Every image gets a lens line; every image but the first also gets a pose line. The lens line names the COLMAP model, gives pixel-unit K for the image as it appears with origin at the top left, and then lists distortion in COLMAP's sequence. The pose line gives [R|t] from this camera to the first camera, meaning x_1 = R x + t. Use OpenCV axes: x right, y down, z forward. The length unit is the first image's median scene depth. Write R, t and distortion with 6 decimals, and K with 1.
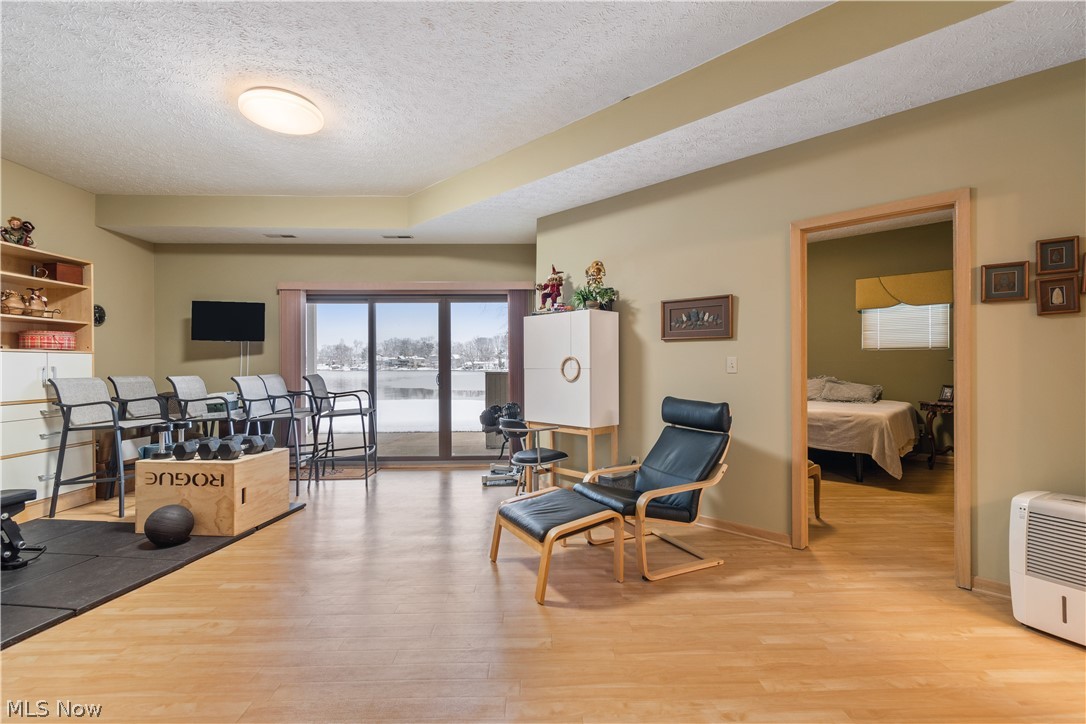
lens RADIAL K [[486.5, 0, 543.0], [0, 486.5, 362.0], [0, 0, 1]] dist [0.000829, -0.000012]
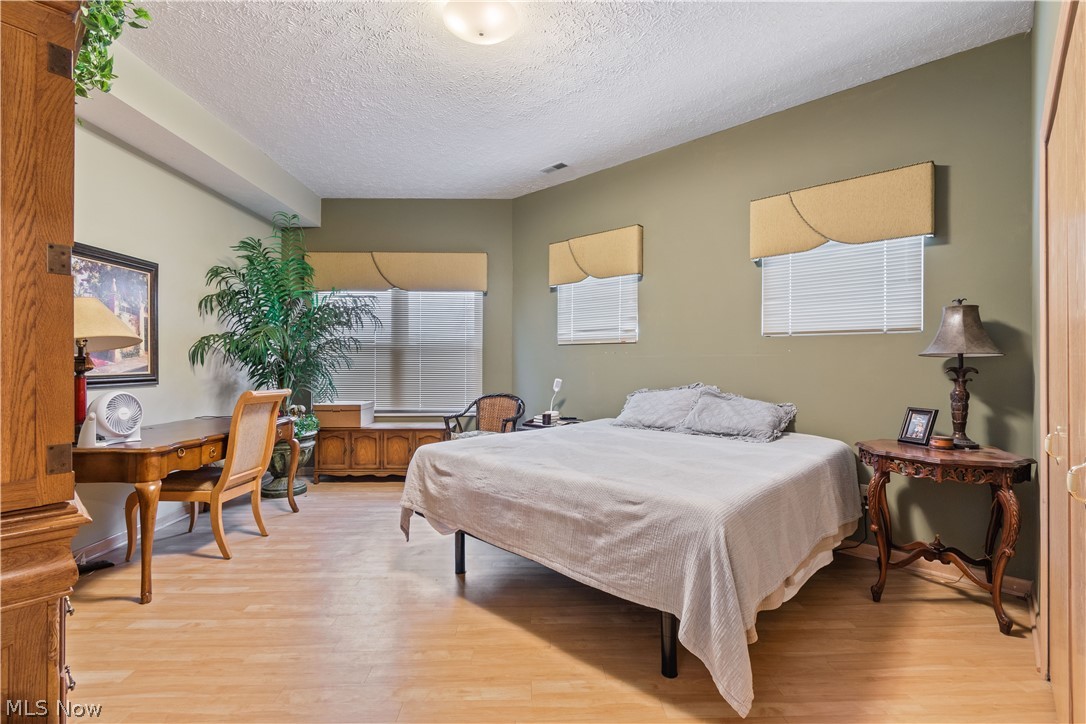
lens RADIAL K [[477.4, 0, 543.0], [0, 477.4, 362.0], [0, 0, 1]] dist [0.000673, -0.000219]
pose [[0.999948, 0.004198, -0.009253, 0.461733], [-0.004163, 0.999984, 0.003749, 0.002973], [0.009269, -0.003710, 0.999950, 0.524019]]
